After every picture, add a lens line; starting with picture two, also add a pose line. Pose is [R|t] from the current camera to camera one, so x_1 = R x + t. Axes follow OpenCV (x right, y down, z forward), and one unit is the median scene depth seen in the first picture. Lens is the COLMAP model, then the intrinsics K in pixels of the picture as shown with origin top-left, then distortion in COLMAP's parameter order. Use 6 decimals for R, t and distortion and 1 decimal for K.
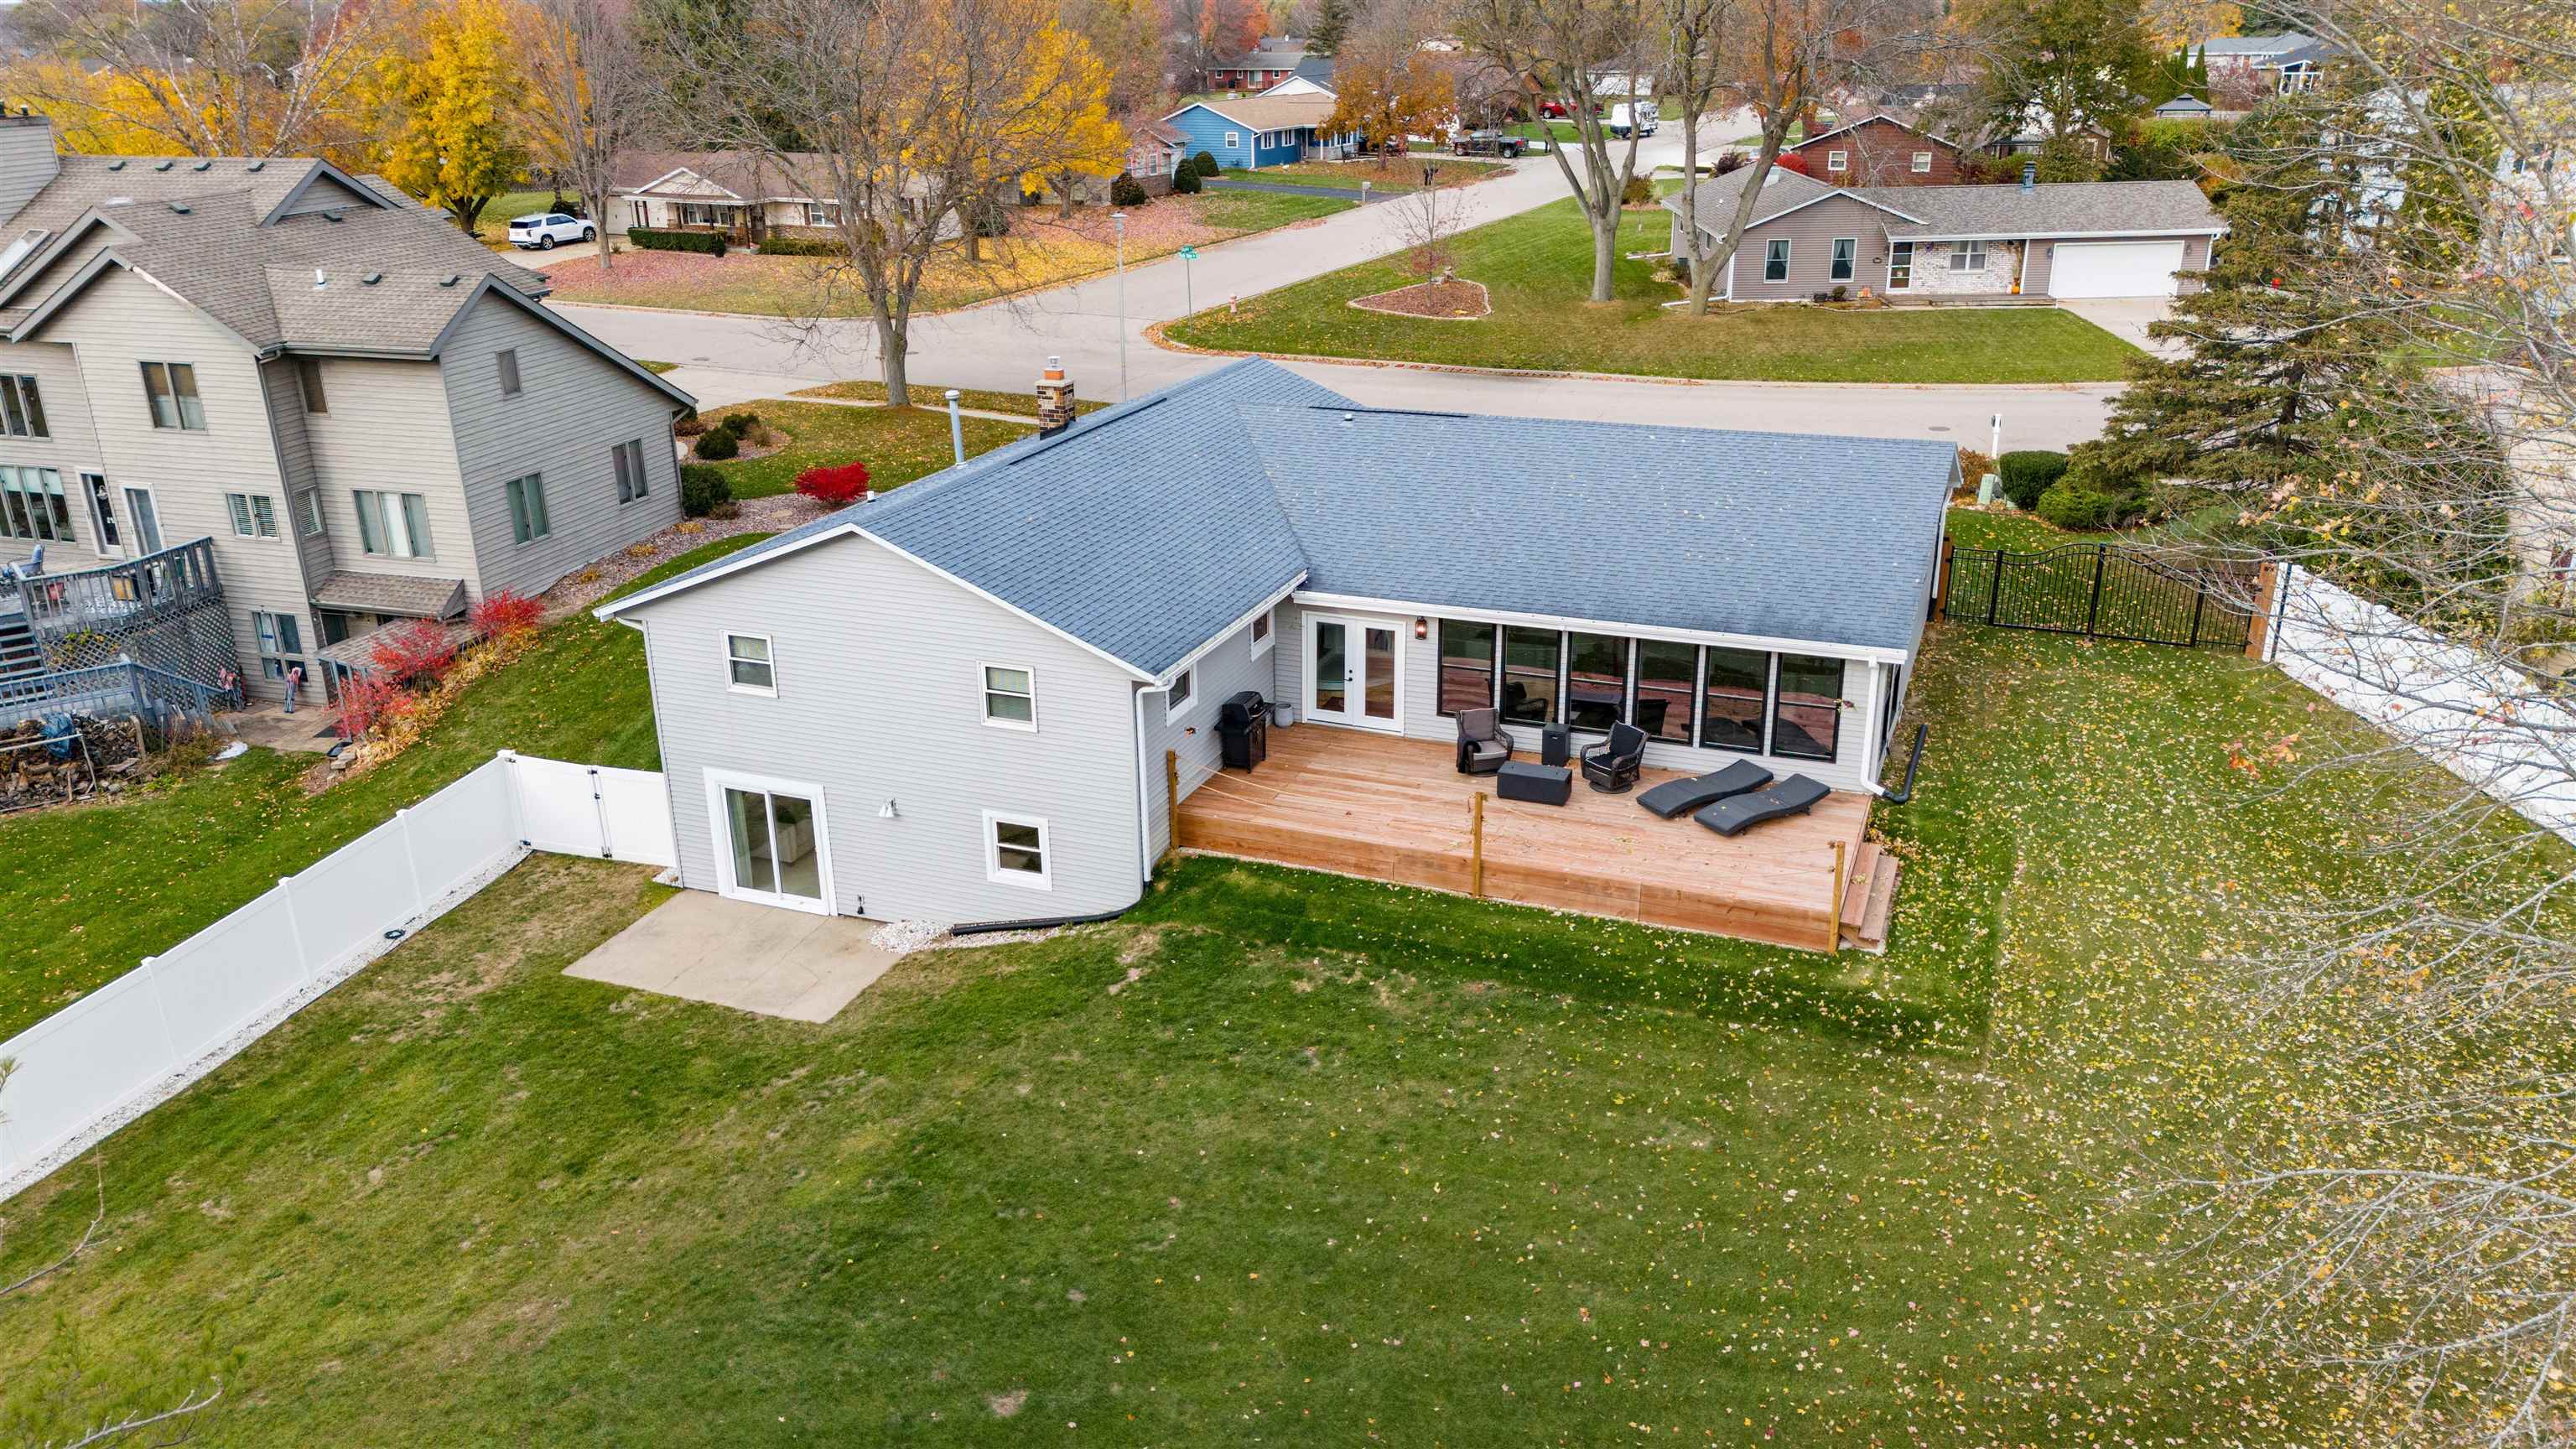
lens RADIAL K [[1911.5, 0, 1288.0], [0, 1911.5, 724.5], [0, 0, 1]] dist [0.064186, -0.003226]
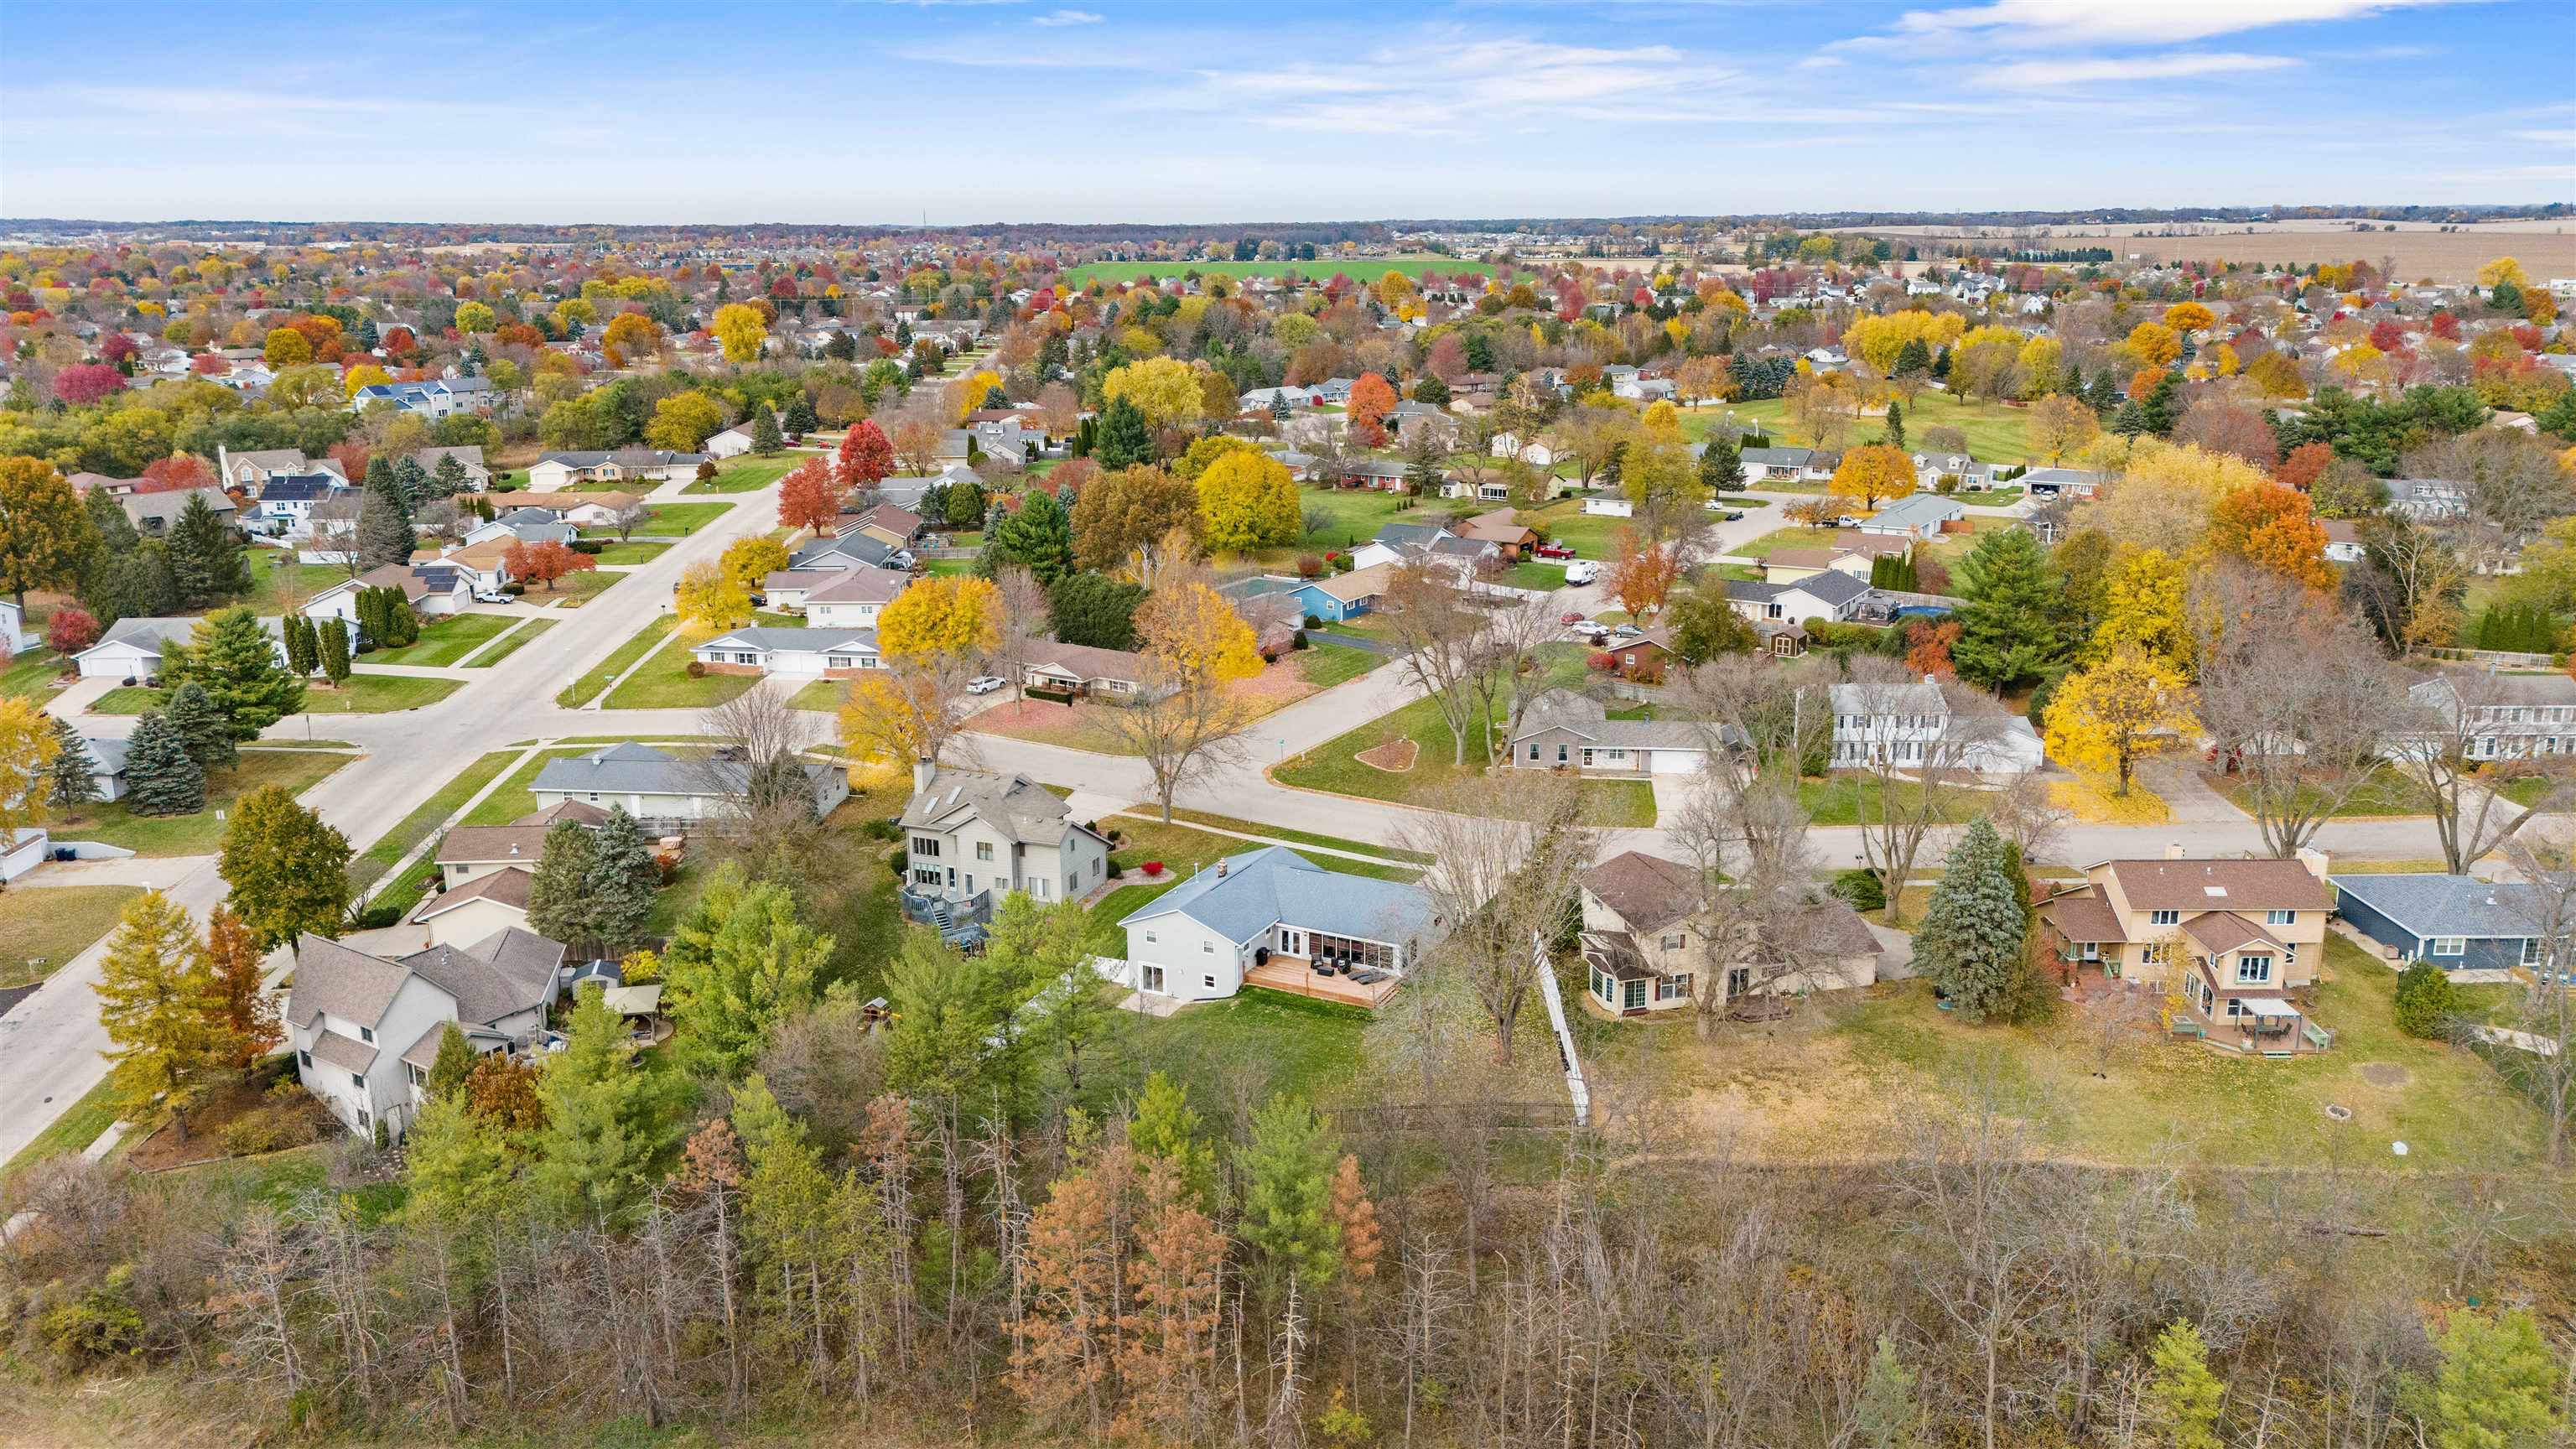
lens RADIAL K [[1911.5, 0, 1288.0], [0, 1911.5, 724.5], [0, 0, 1]] dist [0.064186, -0.003226]
pose [[0.995815, 0.028553, -0.086816, 0.393507], [-0.036840, 0.994757, -0.095399, -0.107205], [0.083637, 0.098198, 0.991646, -3.311253]]
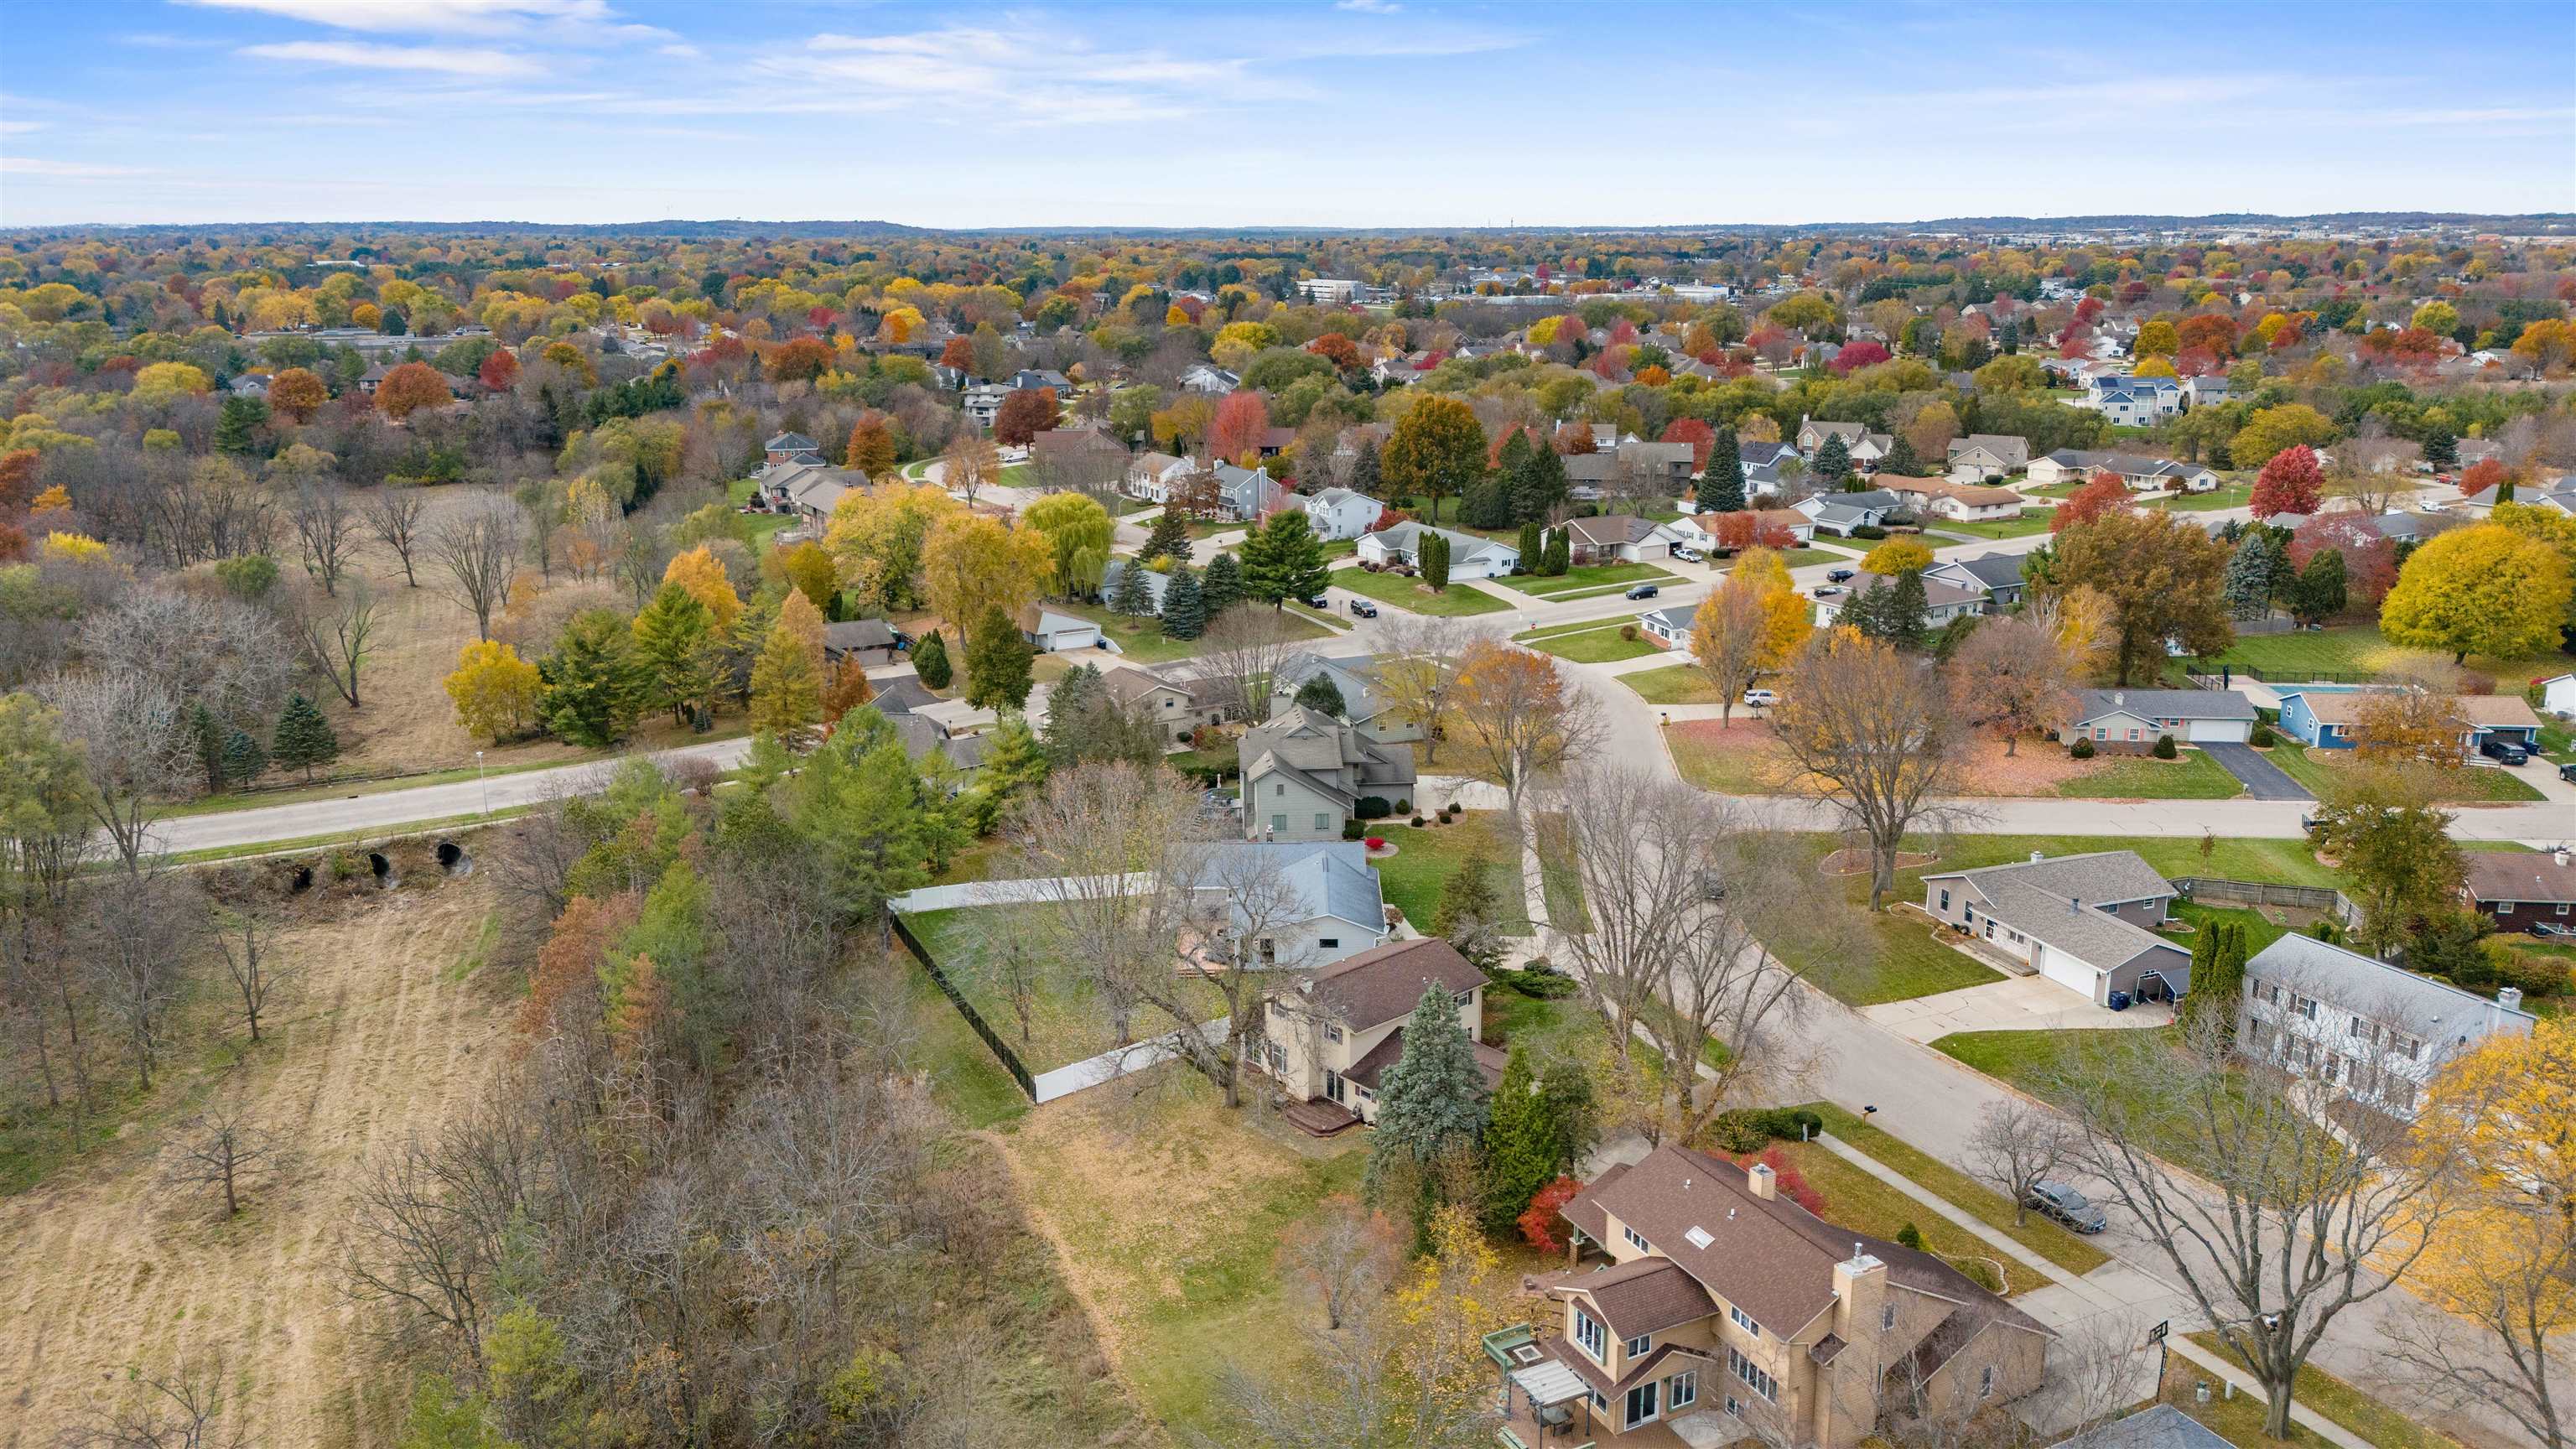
lens RADIAL K [[1911.5, 0, 1288.0], [0, 1911.5, 724.5], [0, 0, 1]] dist [0.064186, -0.003226]
pose [[0.365559, 0.244854, -0.898005, 4.078794], [-0.324754, 0.937704, 0.123478, -1.055362], [0.872297, 0.246492, 0.422304, -0.887189]]
